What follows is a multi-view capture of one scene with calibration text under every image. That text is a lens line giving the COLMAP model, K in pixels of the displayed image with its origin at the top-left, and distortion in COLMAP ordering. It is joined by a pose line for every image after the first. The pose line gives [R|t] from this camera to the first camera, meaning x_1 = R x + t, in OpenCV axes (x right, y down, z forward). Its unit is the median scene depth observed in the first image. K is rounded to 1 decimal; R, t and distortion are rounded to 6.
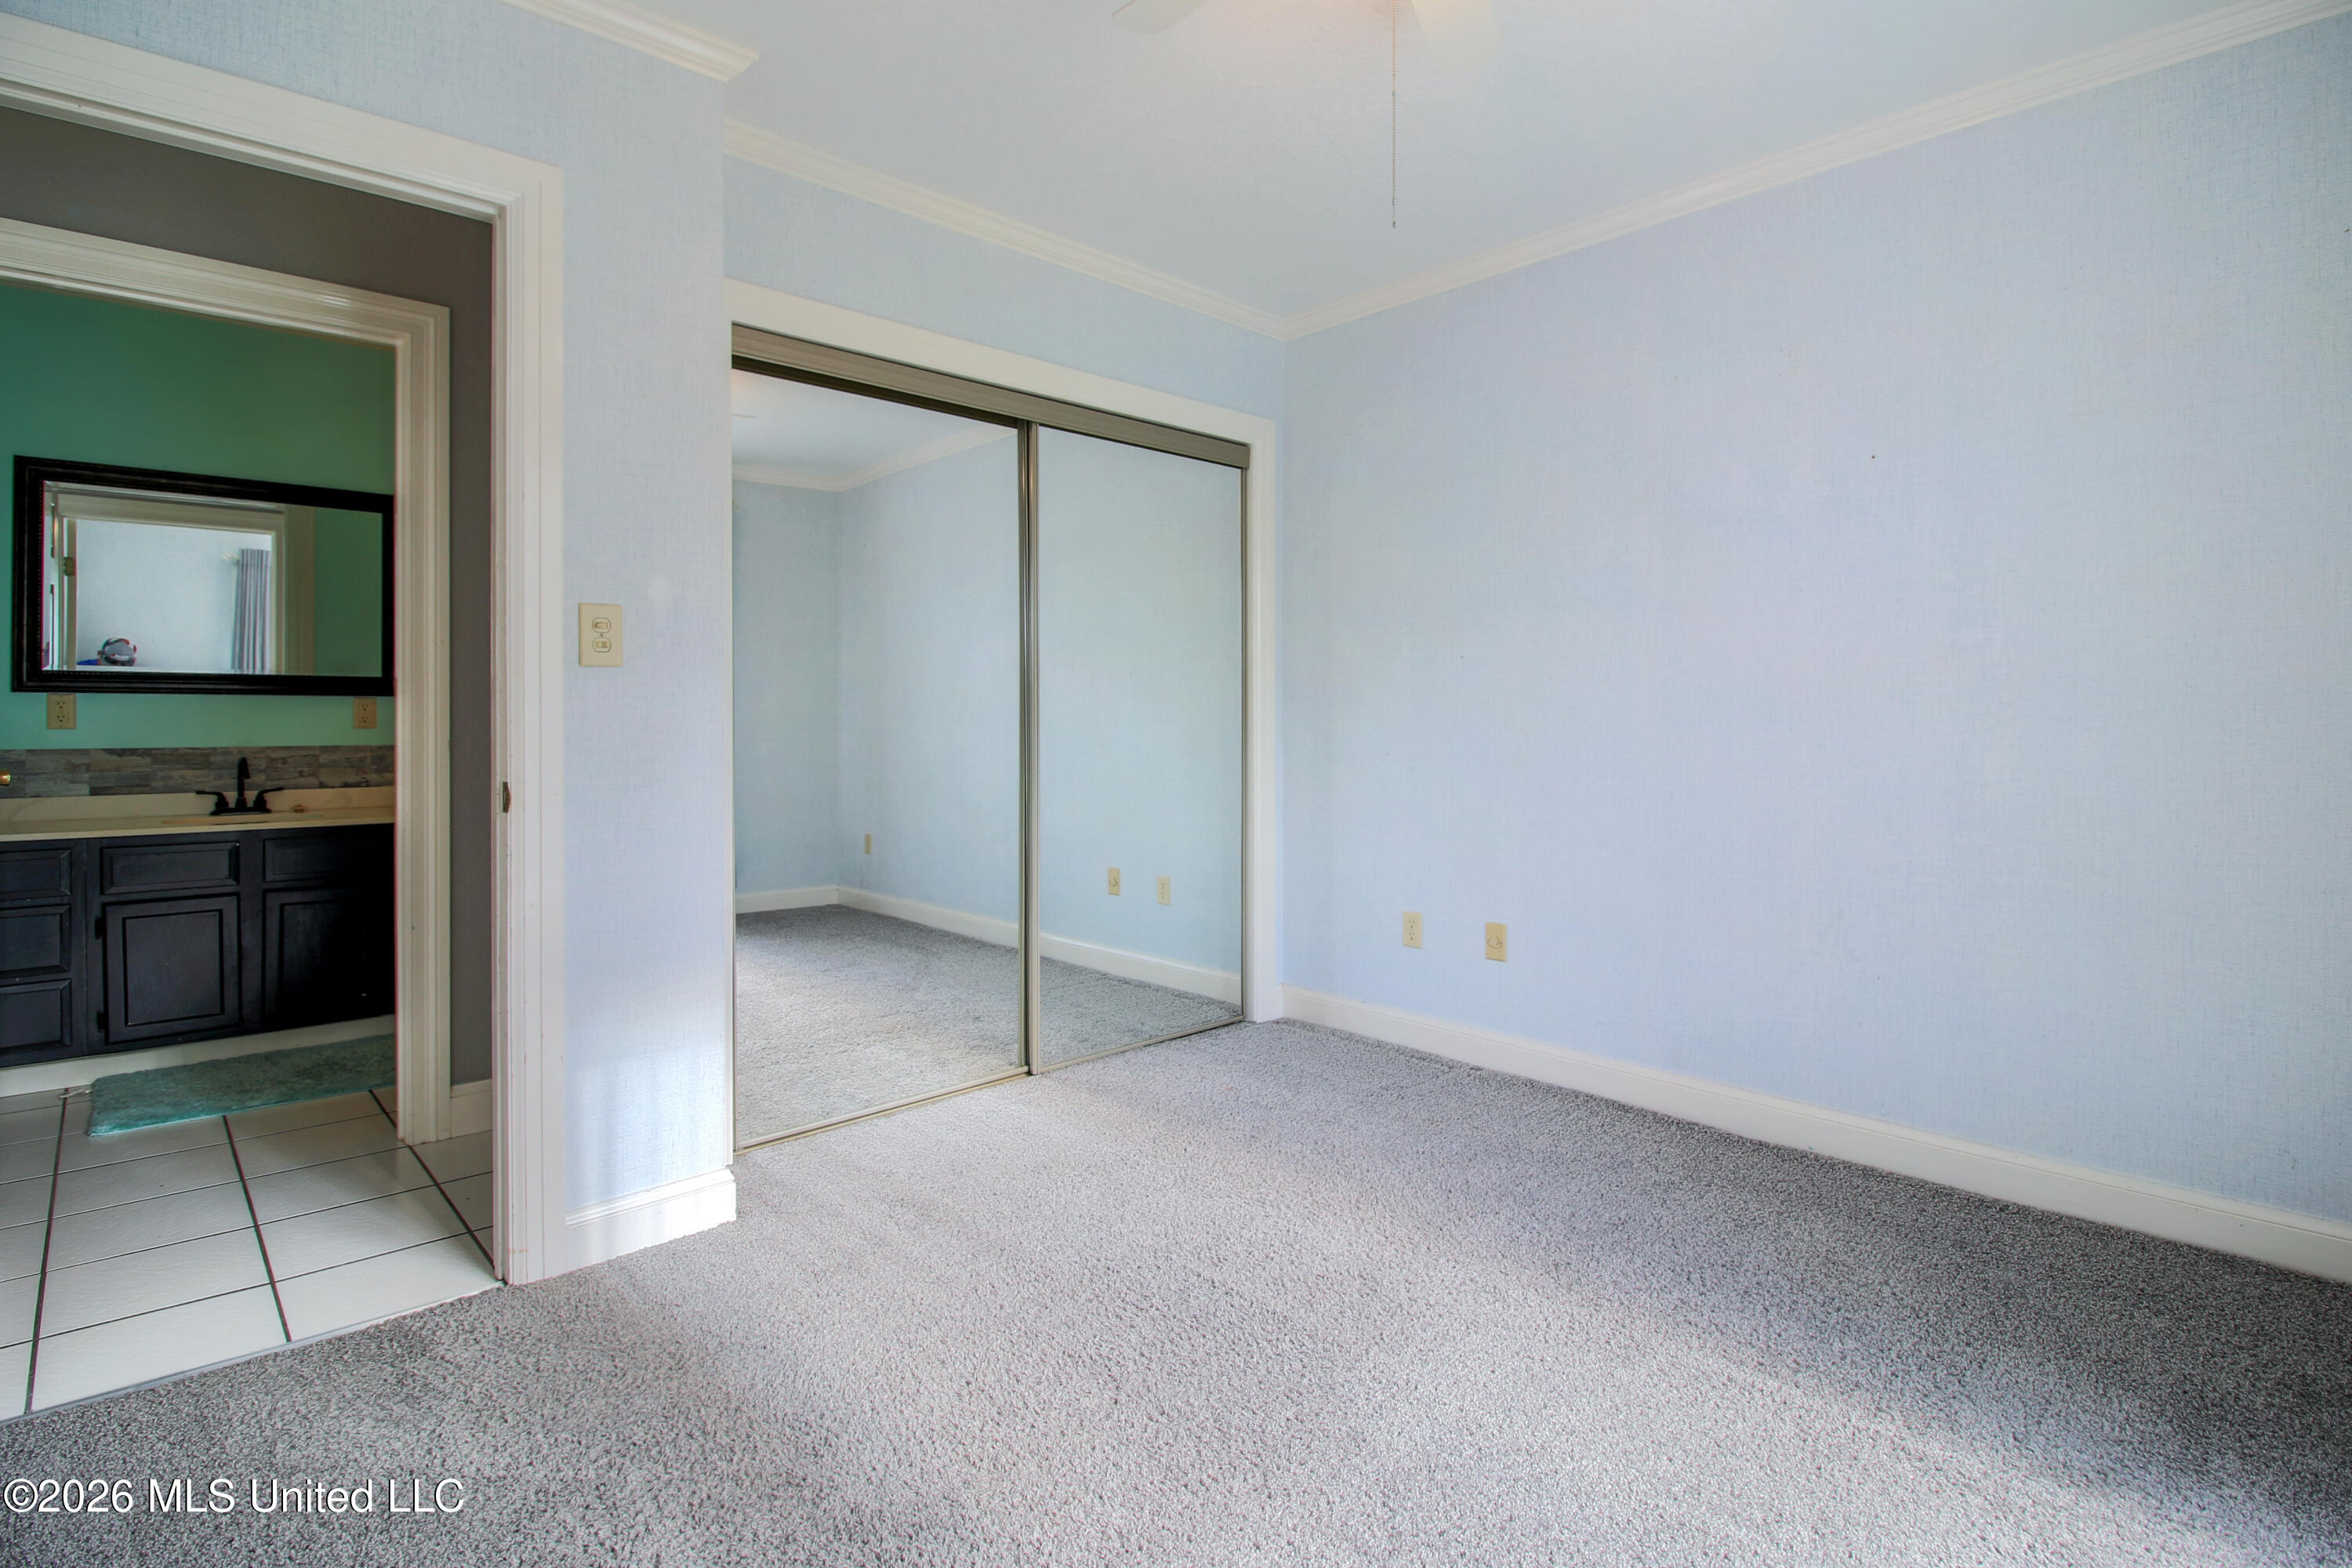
lens RADIAL K [[1166.1, 0, 1158.0], [0, 1166.1, 735.0], [0, 0, 1]] dist [-0.000402, -0.001114]
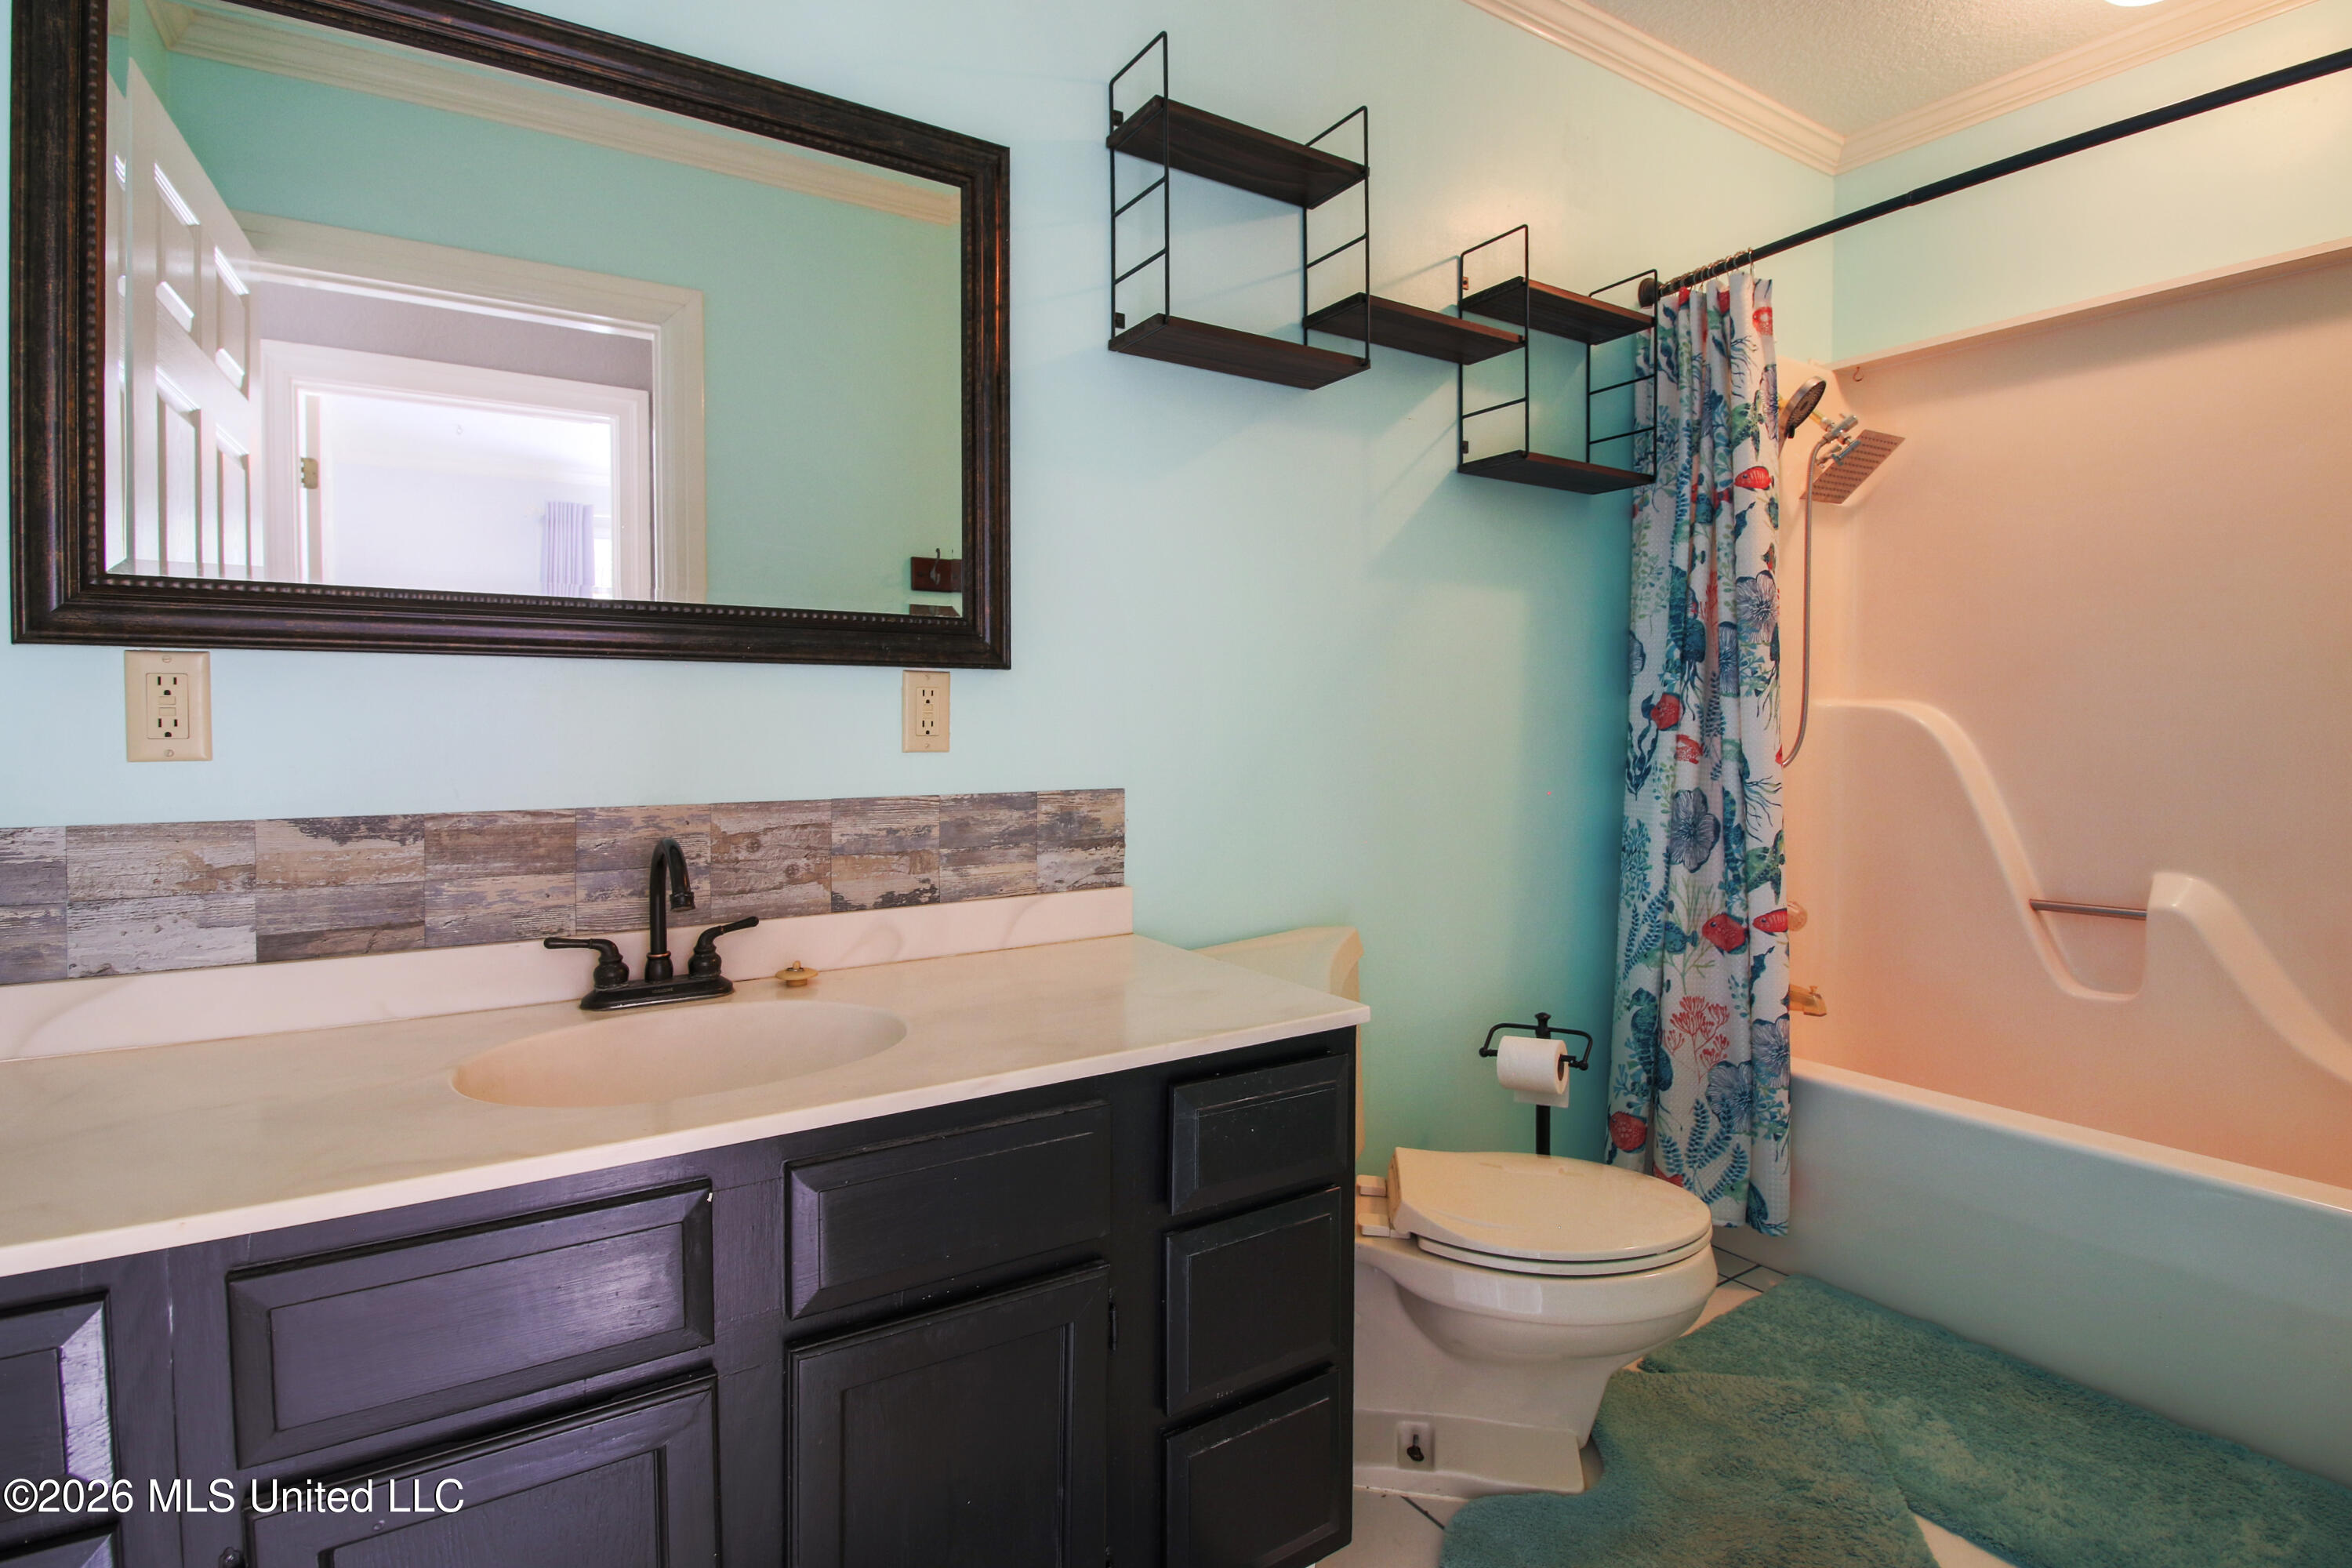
lens RADIAL K [[1166.1, 0, 1176.3], [0, 1166.1, 766.8], [0, 0, 1]] dist [-0.000402, -0.001114]
pose [[0.987673, 0.005007, -0.156450, -0.585505], [-0.001046, 0.999677, 0.025390, -0.011122], [0.156527, -0.024913, 0.987359, 0.688254]]
